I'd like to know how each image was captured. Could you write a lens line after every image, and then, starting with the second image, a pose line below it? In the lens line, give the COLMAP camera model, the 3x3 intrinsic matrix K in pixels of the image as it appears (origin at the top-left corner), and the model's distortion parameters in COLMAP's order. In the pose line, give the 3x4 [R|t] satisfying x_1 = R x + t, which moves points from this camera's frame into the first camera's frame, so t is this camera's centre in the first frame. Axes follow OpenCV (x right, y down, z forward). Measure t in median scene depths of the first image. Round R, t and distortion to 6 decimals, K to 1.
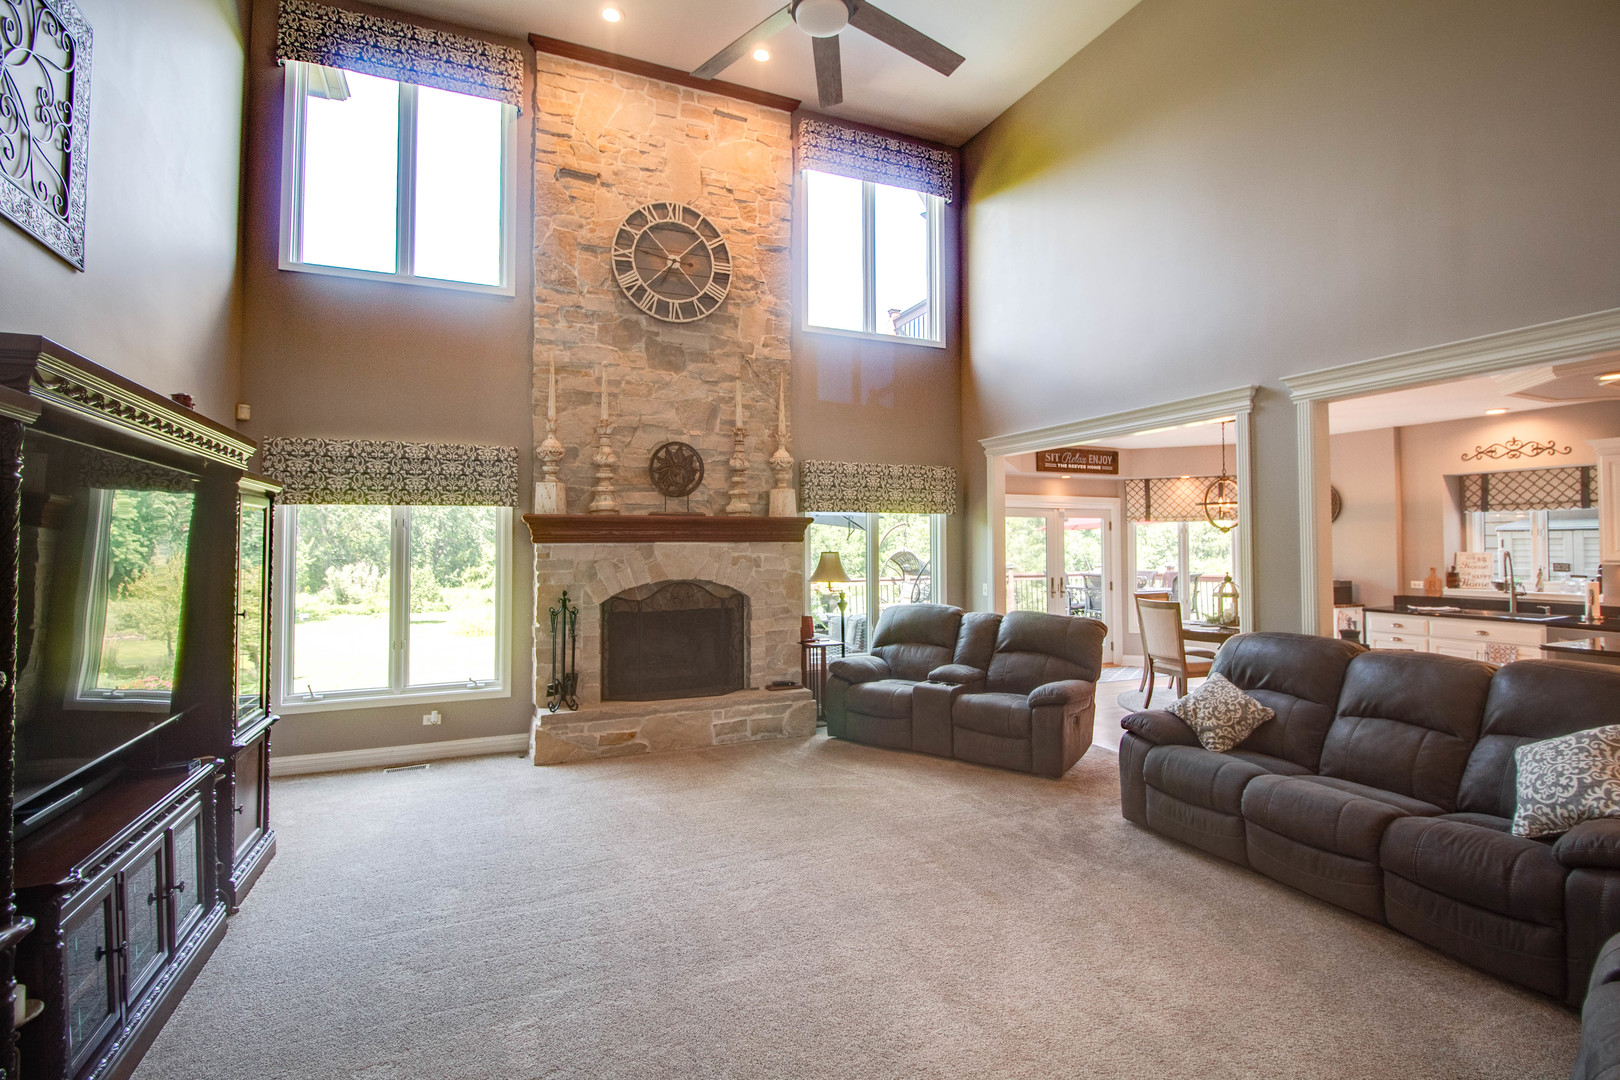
lens RADIAL K [[766.5, 0, 823.9], [0, 766.5, 521.4], [0, 0, 1]] dist [-0.001030, -0.012540]
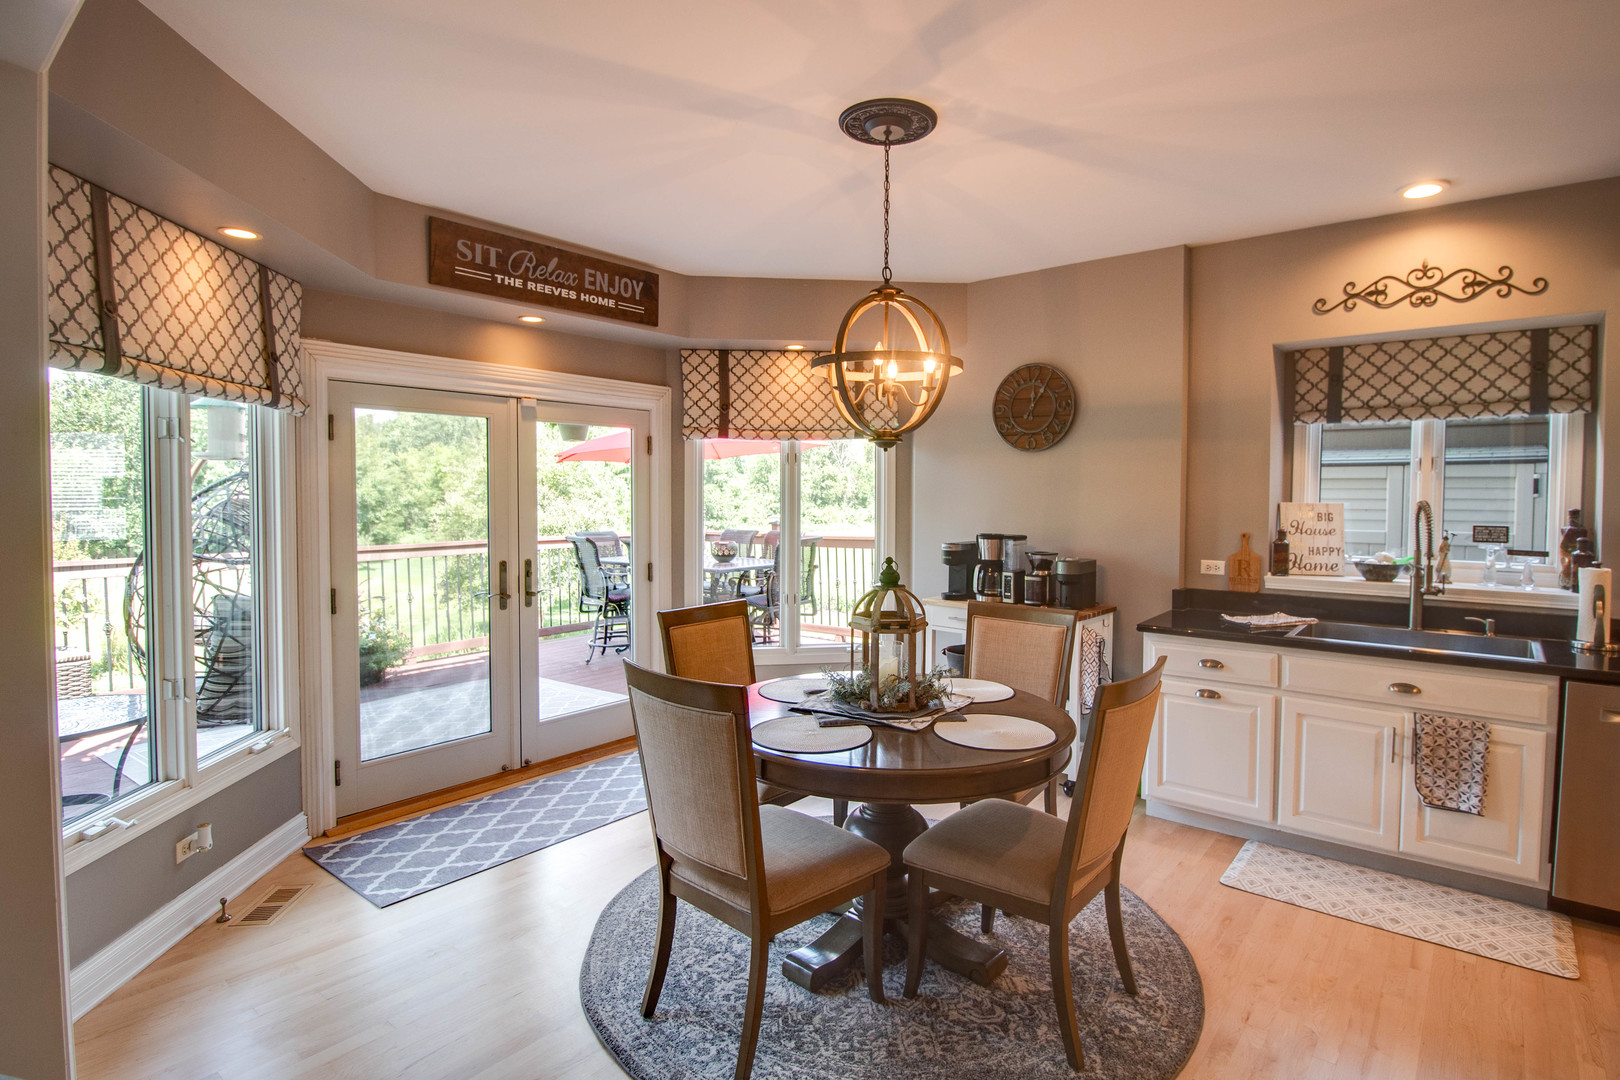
lens RADIAL K [[816.2, 0, 827.2], [0, 816.2, 519.7], [0, 0, 1]] dist [-0.004041, -0.017773]
pose [[0.892362, -0.010393, 0.451201, 0.376431], [-0.019082, 0.997972, 0.060727, 0.029375], [-0.450917, -0.062800, 0.890354, 0.771600]]
